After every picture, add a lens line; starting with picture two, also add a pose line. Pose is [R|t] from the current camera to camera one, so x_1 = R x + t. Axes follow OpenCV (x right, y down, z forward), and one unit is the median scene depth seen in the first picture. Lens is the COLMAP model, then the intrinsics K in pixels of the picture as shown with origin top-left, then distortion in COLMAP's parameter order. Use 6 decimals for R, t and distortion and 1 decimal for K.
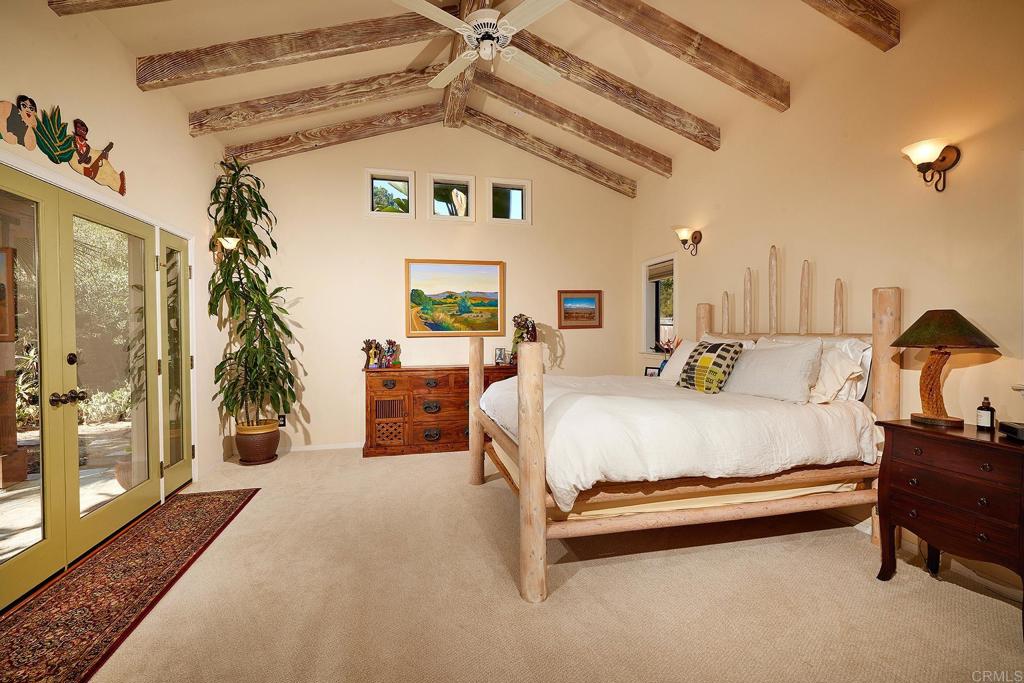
lens RADIAL K [[440.8, 0, 509.5], [0, 440.8, 337.8], [0, 0, 1]] dist [0.003711, -0.000781]
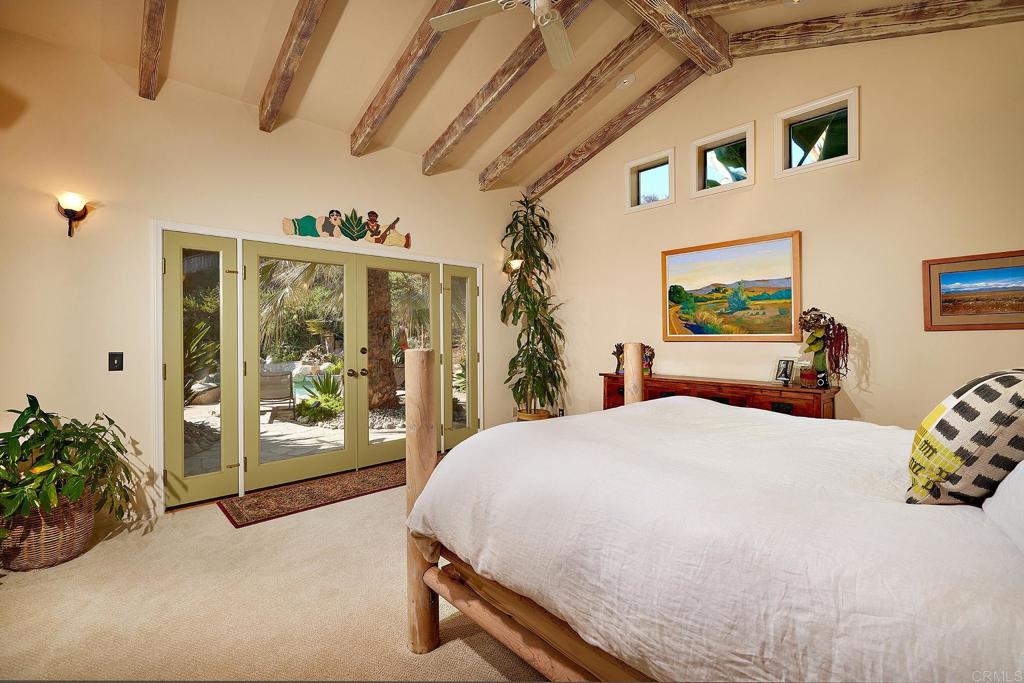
lens RADIAL K [[440.8, 0, 505.7], [0, 440.8, 336.8], [0, 0, 1]] dist [0.003711, -0.000781]
pose [[0.483684, 0.006783, -0.875217, 0.420007], [-0.012757, 0.999918, 0.000699, -0.007875], [0.875150, 0.010827, 0.483731, 0.340940]]
